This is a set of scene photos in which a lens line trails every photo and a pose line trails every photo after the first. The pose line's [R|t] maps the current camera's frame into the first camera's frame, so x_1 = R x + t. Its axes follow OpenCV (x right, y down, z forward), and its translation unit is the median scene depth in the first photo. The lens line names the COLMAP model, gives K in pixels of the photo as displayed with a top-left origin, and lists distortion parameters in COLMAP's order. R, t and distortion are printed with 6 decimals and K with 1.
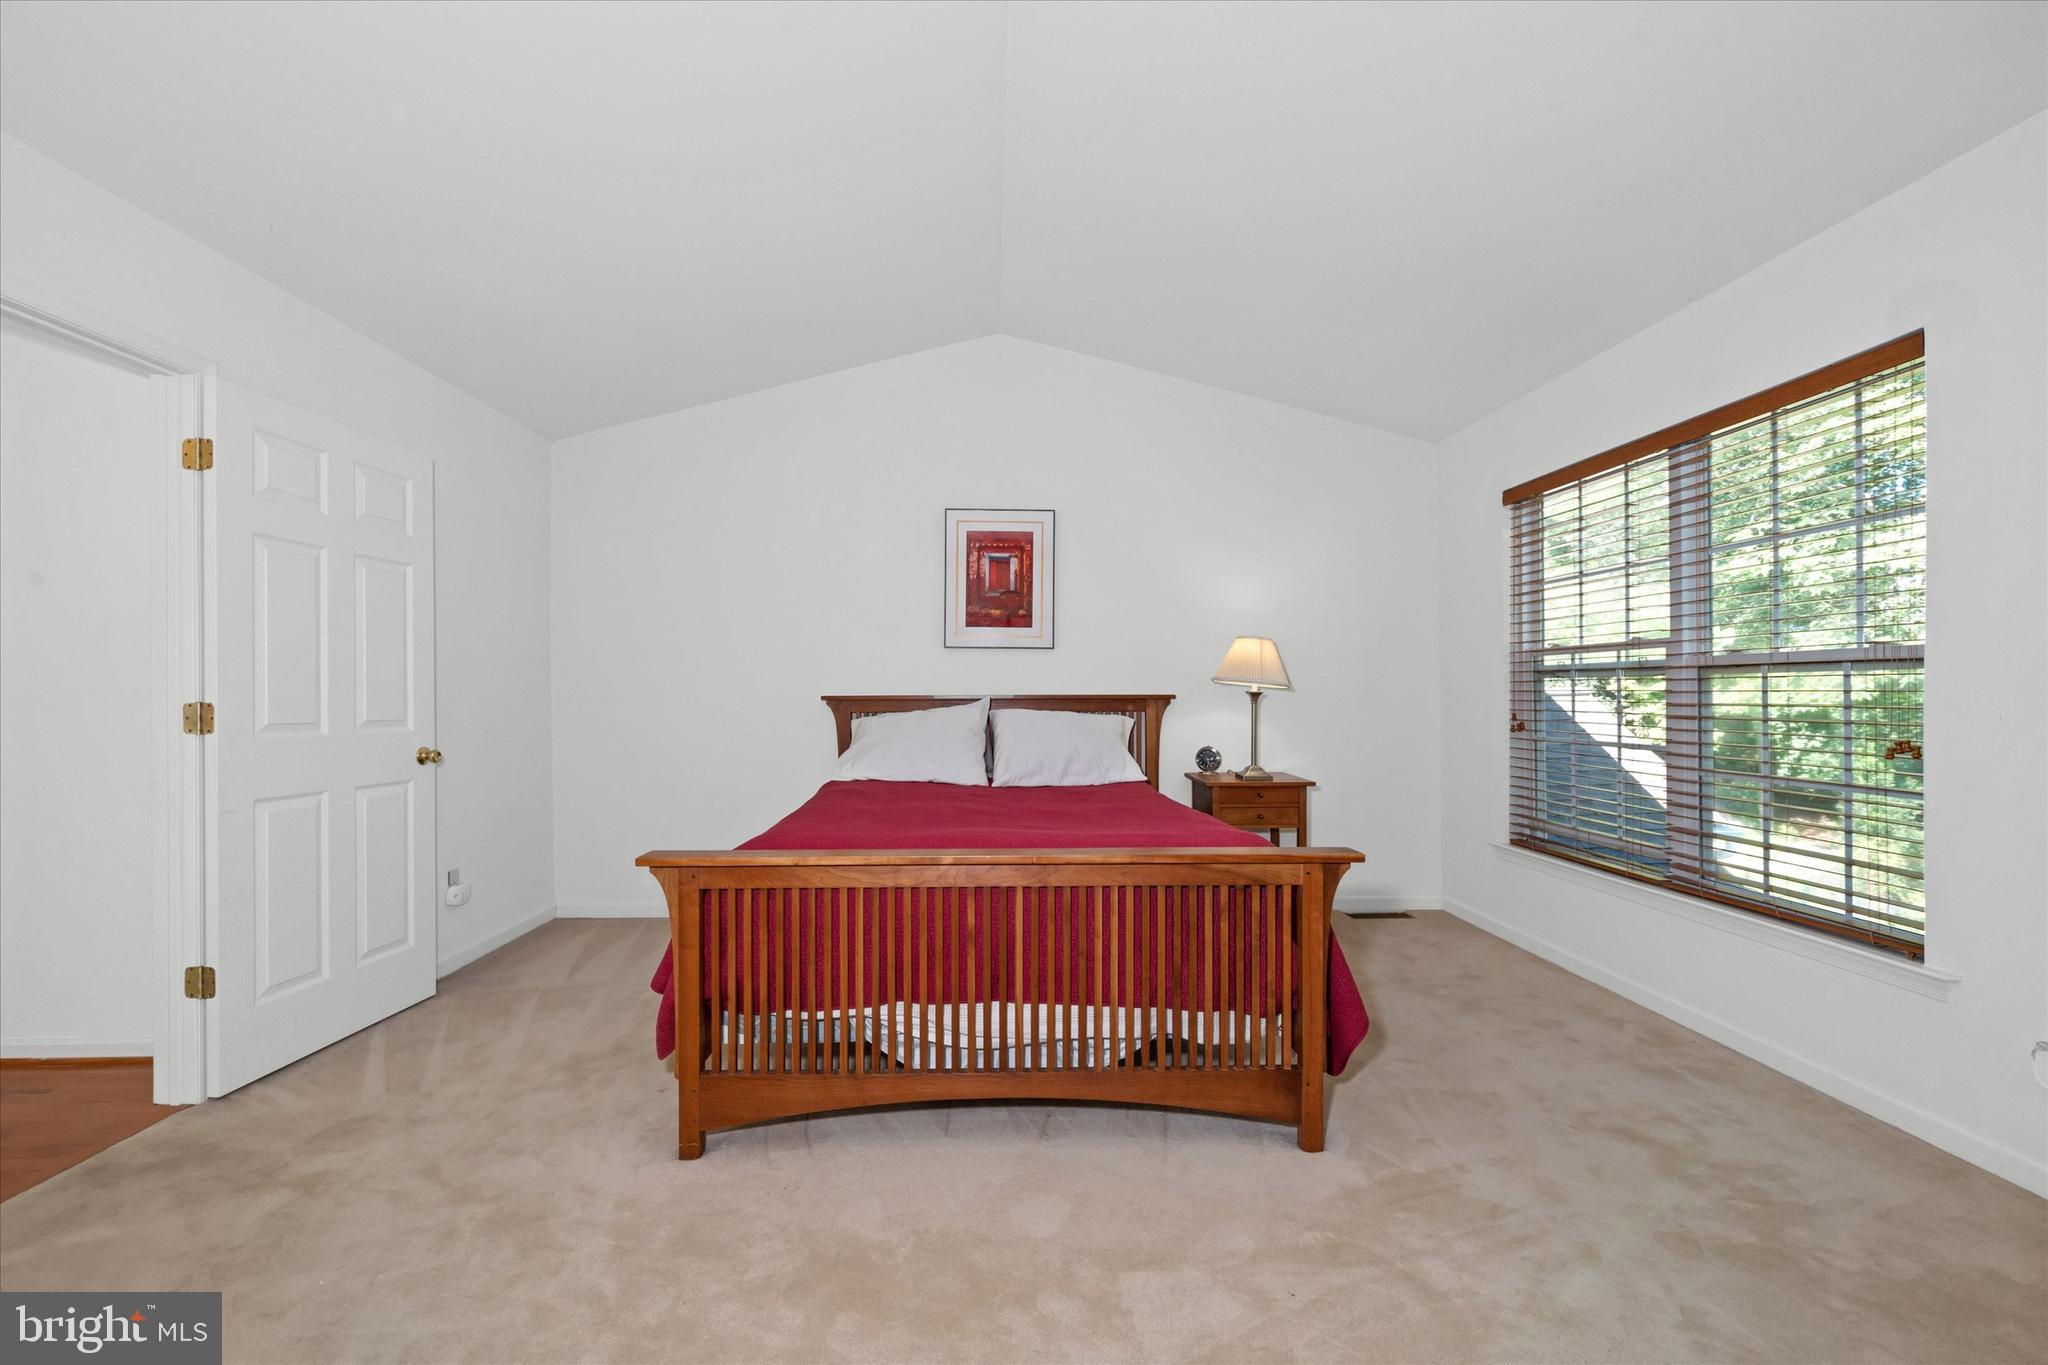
lens RADIAL K [[751.1, 0, 1016.4], [0, 751.1, 705.8], [0, 0, 1]] dist [-0.002867, -0.000243]
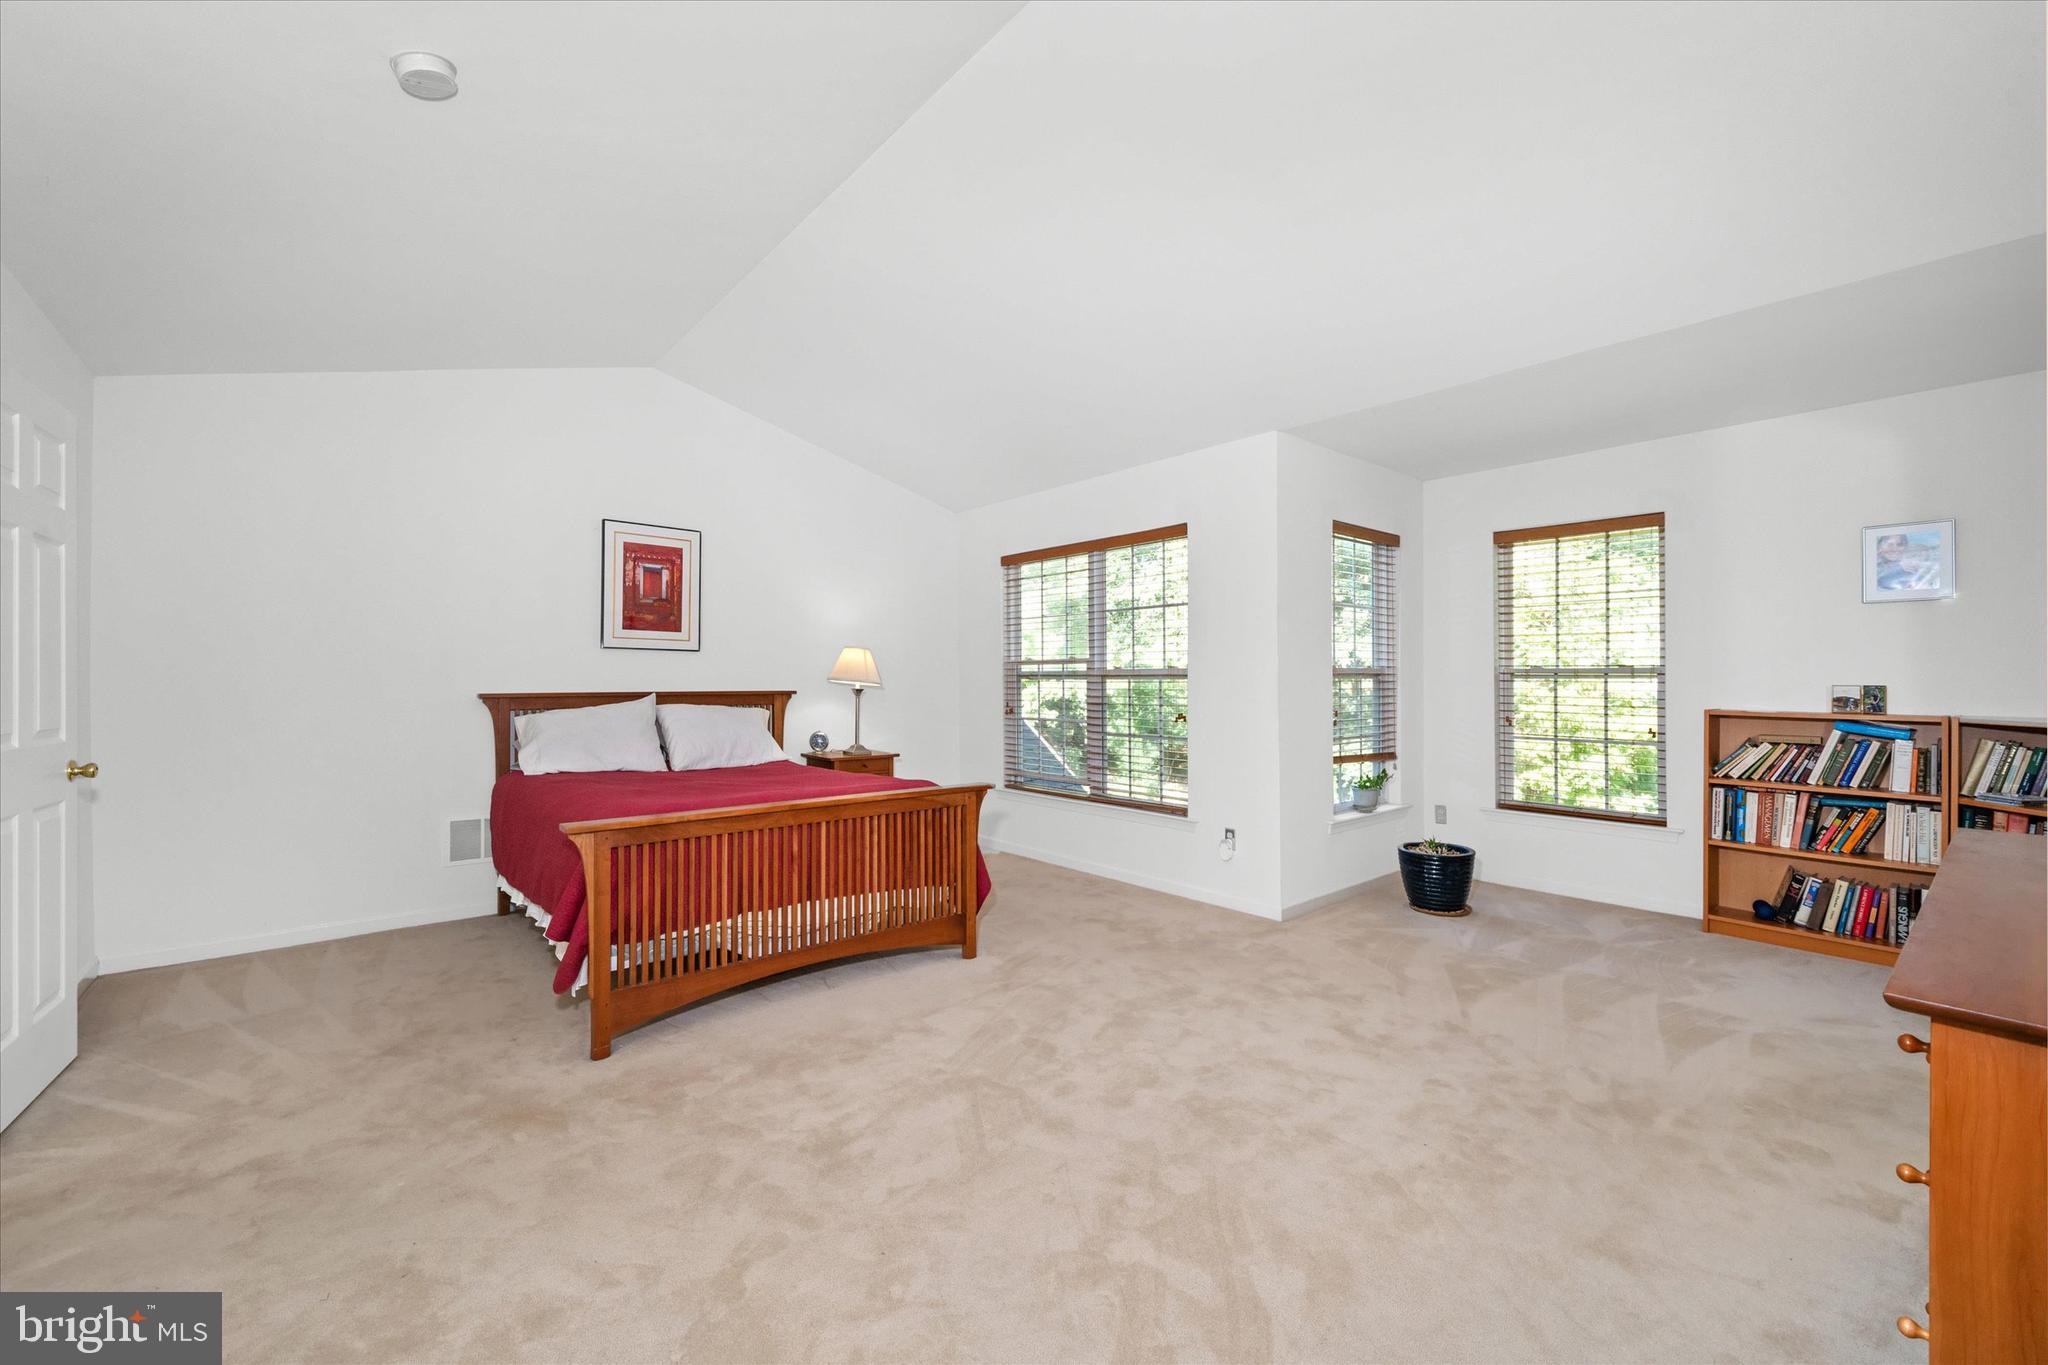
lens RADIAL K [[781.0, 0, 1016.6], [0, 781.0, 691.4], [0, 0, 1]] dist [-0.000523, -0.000066]
pose [[0.759513, -0.003290, 0.650484, -0.410541], [0.005946, 0.999981, -0.001885, -0.010363], [-0.650465, 0.005299, 0.759517, -0.258401]]
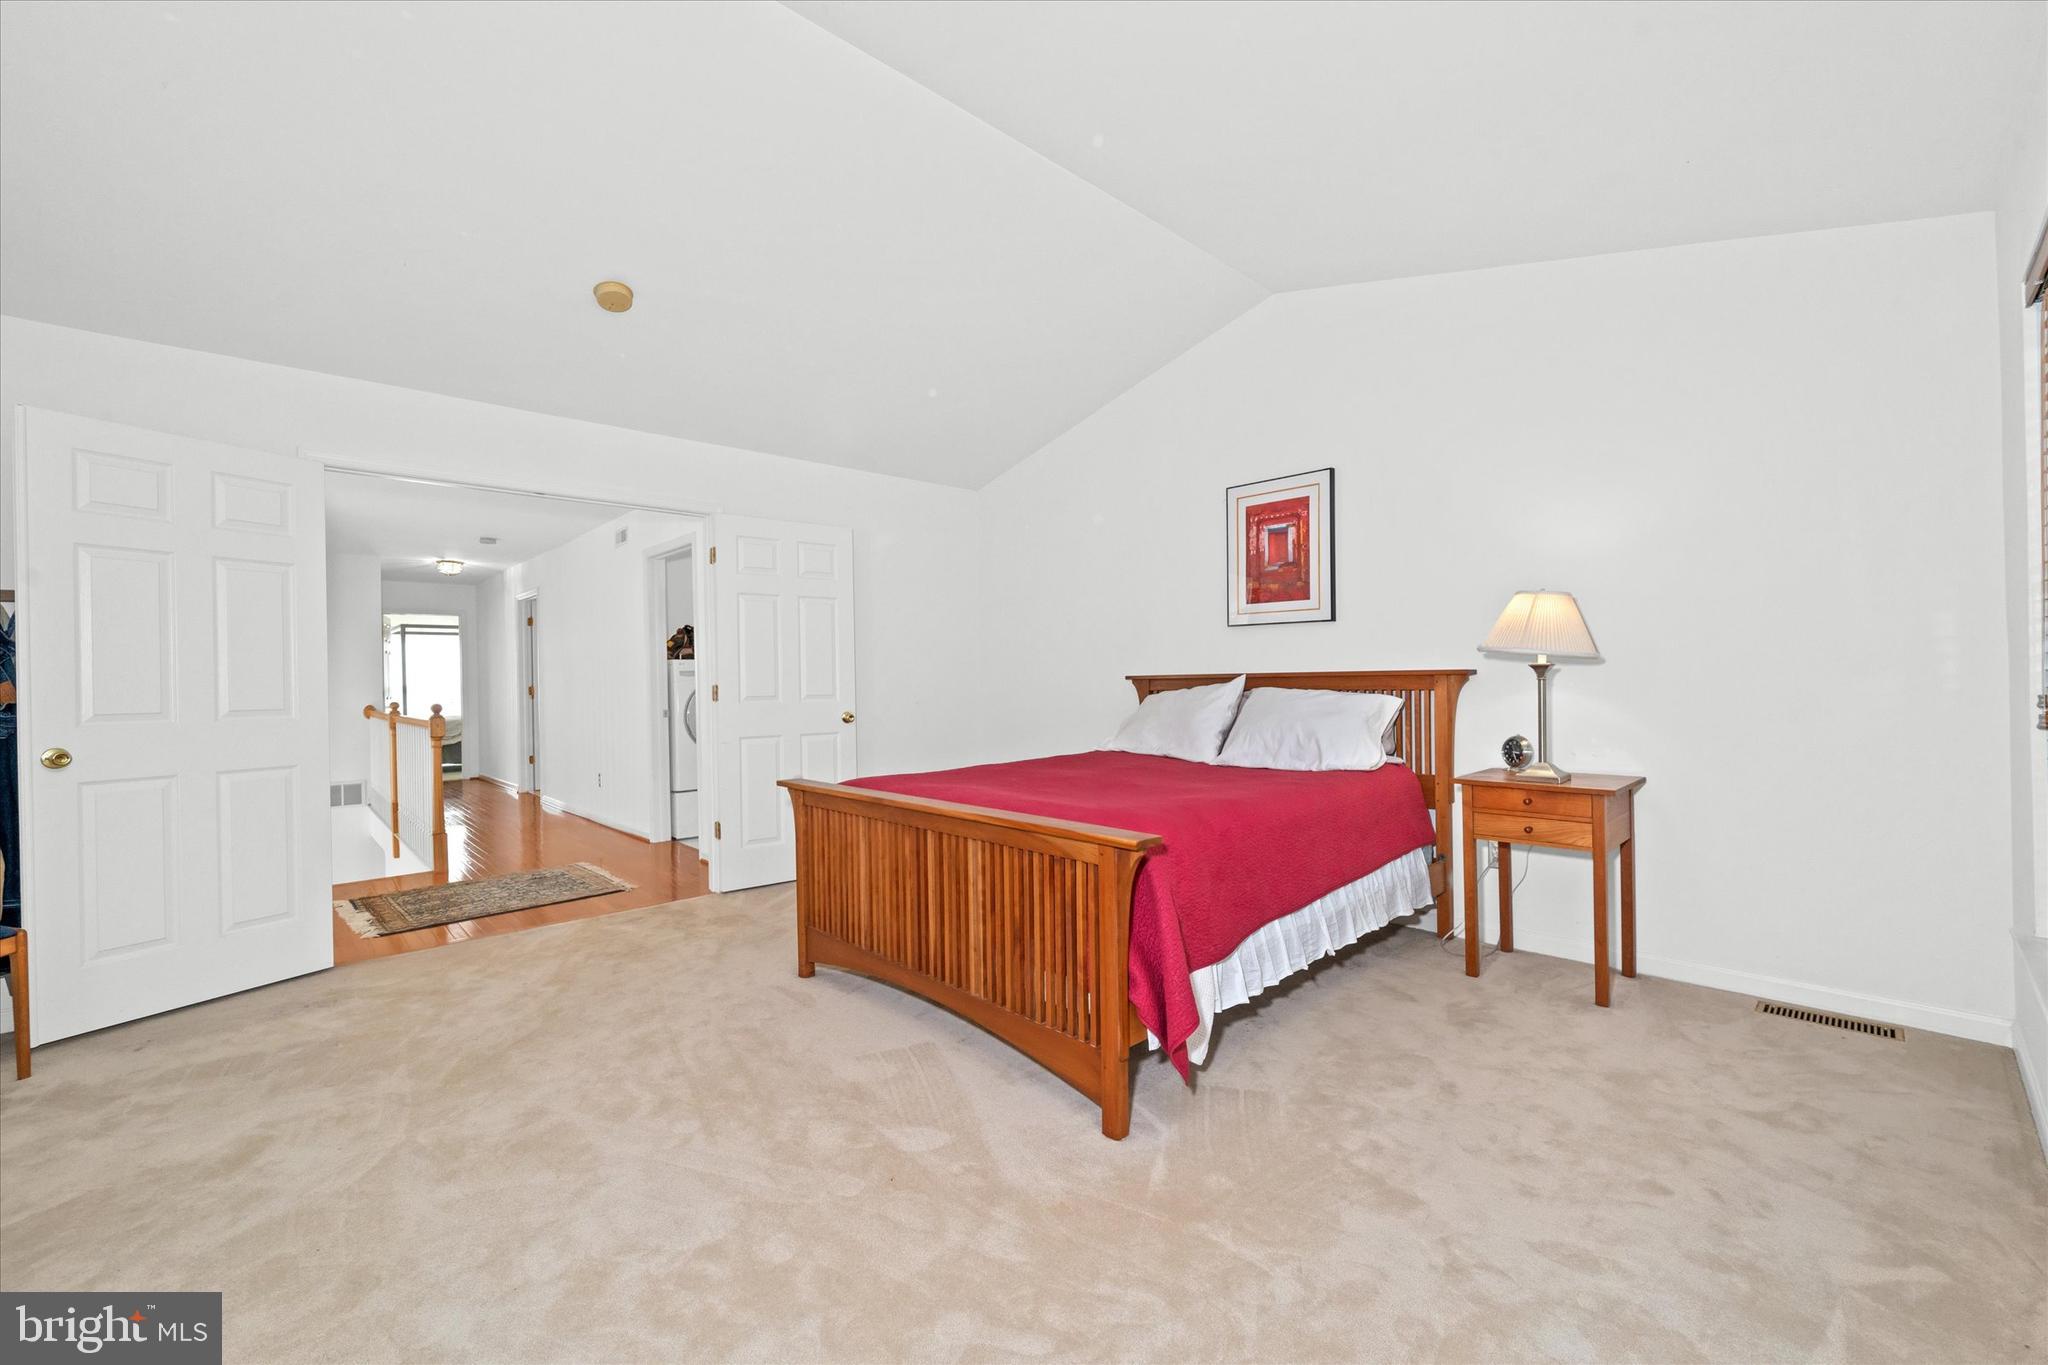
lens RADIAL K [[854.5, 0, 1193.8], [0, 854.5, 687.9], [0, 0, 1]] dist [-0.001100, -0.000087]
pose [[0.713460, 0.000190, -0.700696, 0.743305], [0.005364, 0.999969, 0.005733, -0.001891], [0.700675, -0.007848, 0.713437, 0.164043]]
